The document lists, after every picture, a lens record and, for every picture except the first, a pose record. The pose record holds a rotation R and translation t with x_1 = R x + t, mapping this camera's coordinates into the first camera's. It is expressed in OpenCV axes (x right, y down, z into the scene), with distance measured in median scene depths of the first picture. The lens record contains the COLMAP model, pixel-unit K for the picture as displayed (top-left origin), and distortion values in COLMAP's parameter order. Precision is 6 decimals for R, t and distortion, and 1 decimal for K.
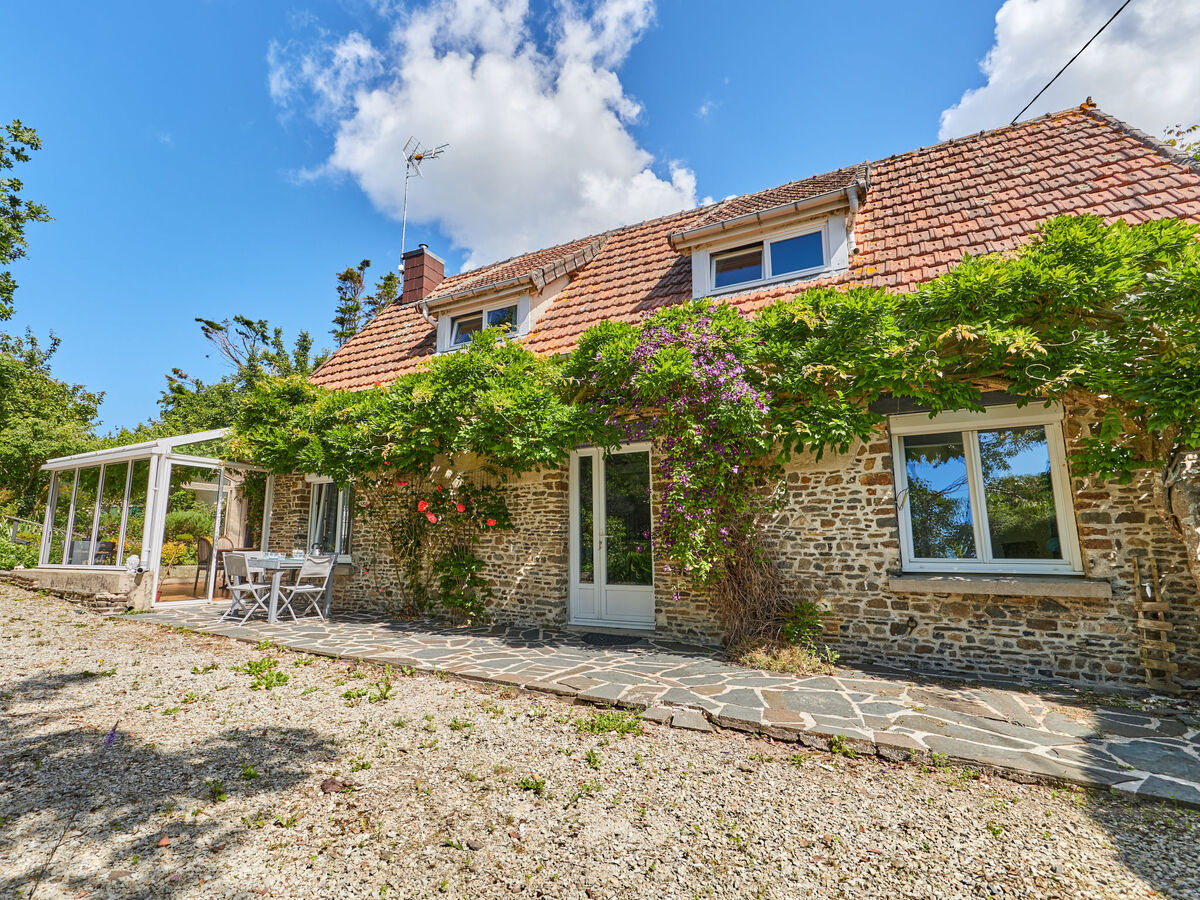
lens RADIAL K [[609.8, 0, 560.2], [0, 609.8, 440.3], [0, 0, 1]] dist [0.011471, -0.000997]
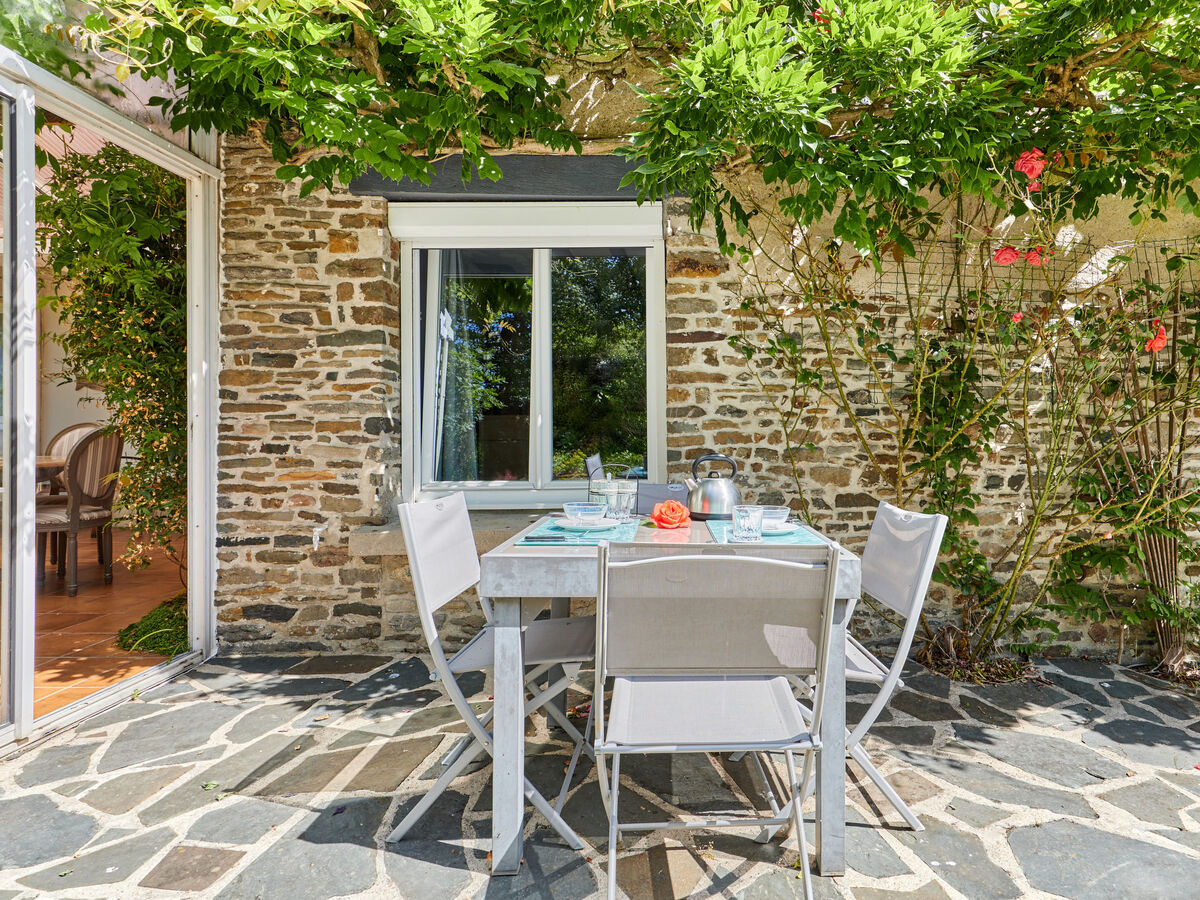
lens RADIAL K [[740.5, 0, 663.1], [0, 740.5, 425.1], [0, 0, 1]] dist [0.020111, -0.005175]
pose [[0.835792, 0.000524, 0.549046, -0.748987], [-0.088614, 0.987018, 0.133952, 0.146154], [-0.541848, -0.160609, 0.824988, 0.942340]]
